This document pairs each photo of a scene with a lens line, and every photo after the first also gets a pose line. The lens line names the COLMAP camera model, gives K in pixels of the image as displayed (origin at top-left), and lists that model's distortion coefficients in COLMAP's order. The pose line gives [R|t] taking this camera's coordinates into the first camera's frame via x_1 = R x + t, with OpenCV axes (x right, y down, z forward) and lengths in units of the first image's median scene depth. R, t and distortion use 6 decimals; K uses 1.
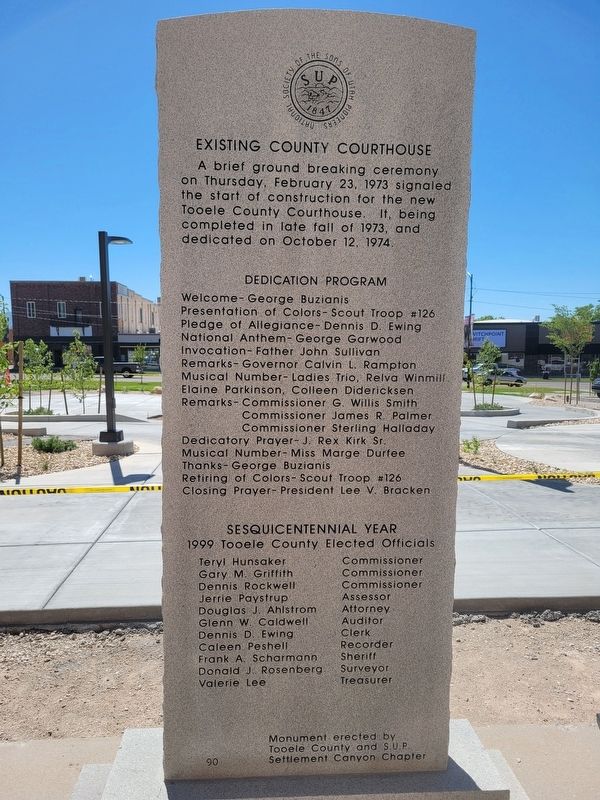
lens RADIAL K [[601.7, 0, 299.6], [0, 601.7, 404.1], [0, 0, 1]] dist [0.052223, 0.001080]
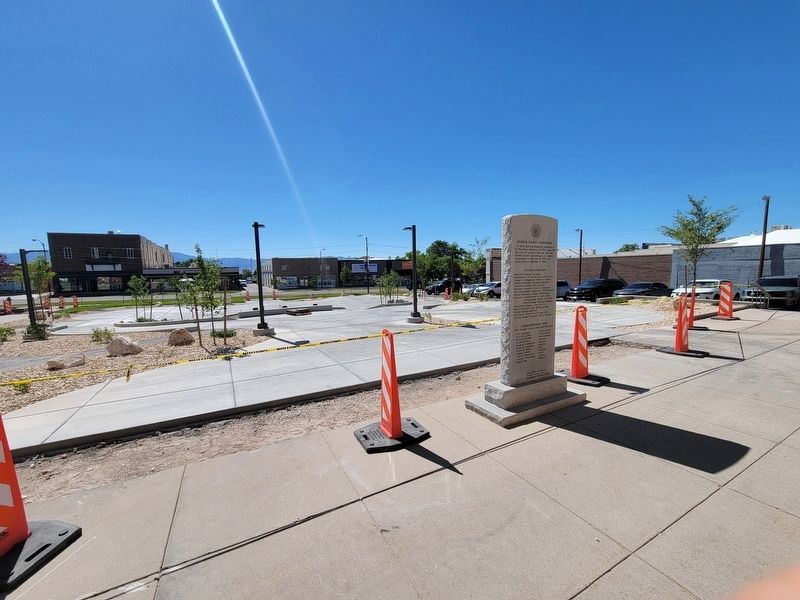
lens RADIAL K [[324.3, 0, 399.5], [0, 324.3, 295.8], [0, 0, 1]] dist [-0.000130, 0.000064]
pose [[0.911187, -0.050361, 0.408904, -0.326713], [0.058982, 0.998223, -0.008492, -0.008223], [-0.407750, 0.031856, 0.912538, -0.140676]]
